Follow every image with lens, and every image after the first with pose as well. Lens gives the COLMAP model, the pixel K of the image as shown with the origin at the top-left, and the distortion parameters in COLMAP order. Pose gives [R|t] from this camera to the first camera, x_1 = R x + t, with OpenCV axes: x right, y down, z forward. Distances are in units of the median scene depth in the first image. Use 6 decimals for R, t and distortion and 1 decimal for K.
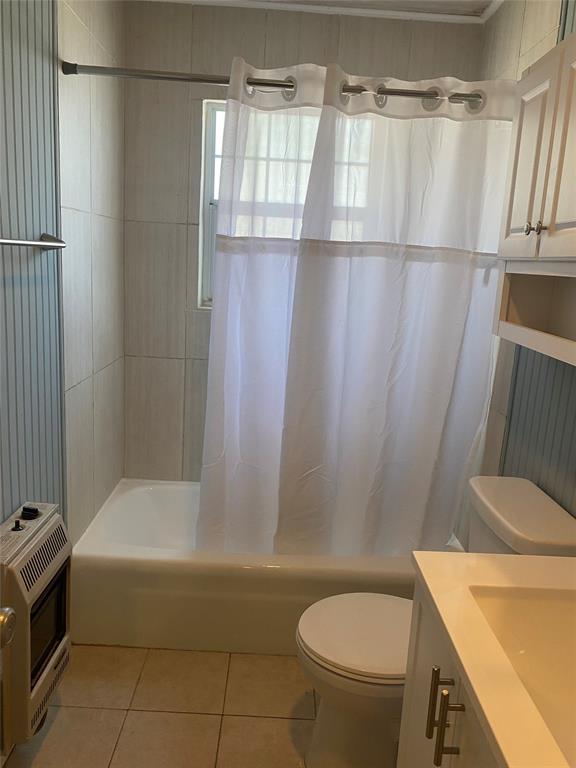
lens RADIAL K [[590.5, 0, 288.0], [0, 590.5, 384.0], [0, 0, 1]] dist [0.008276, -0.008648]
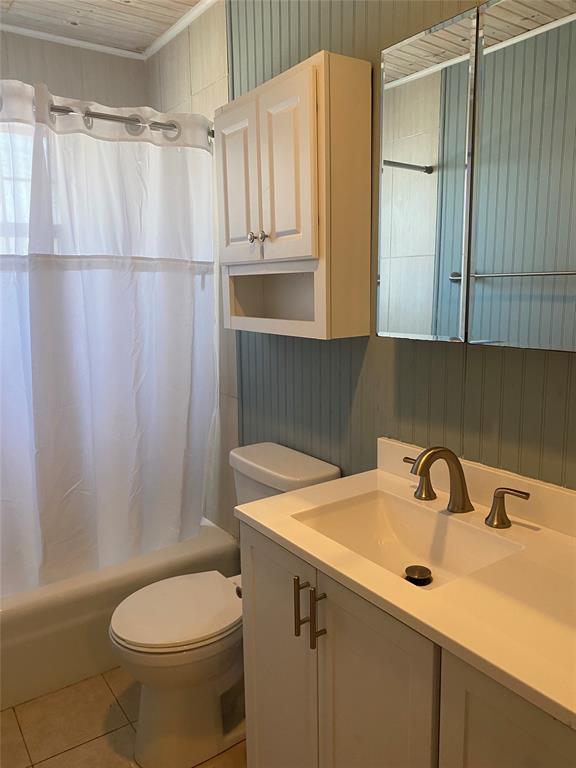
lens RADIAL K [[583.6, 0, 287.1], [0, 583.6, 378.4], [0, 0, 1]] dist [0.047334, -0.063377]
pose [[0.829597, -0.150530, 0.537690, -0.182124], [0.171568, 0.985110, 0.011079, 0.021671], [-0.531351, 0.083060, 0.843070, -0.039739]]
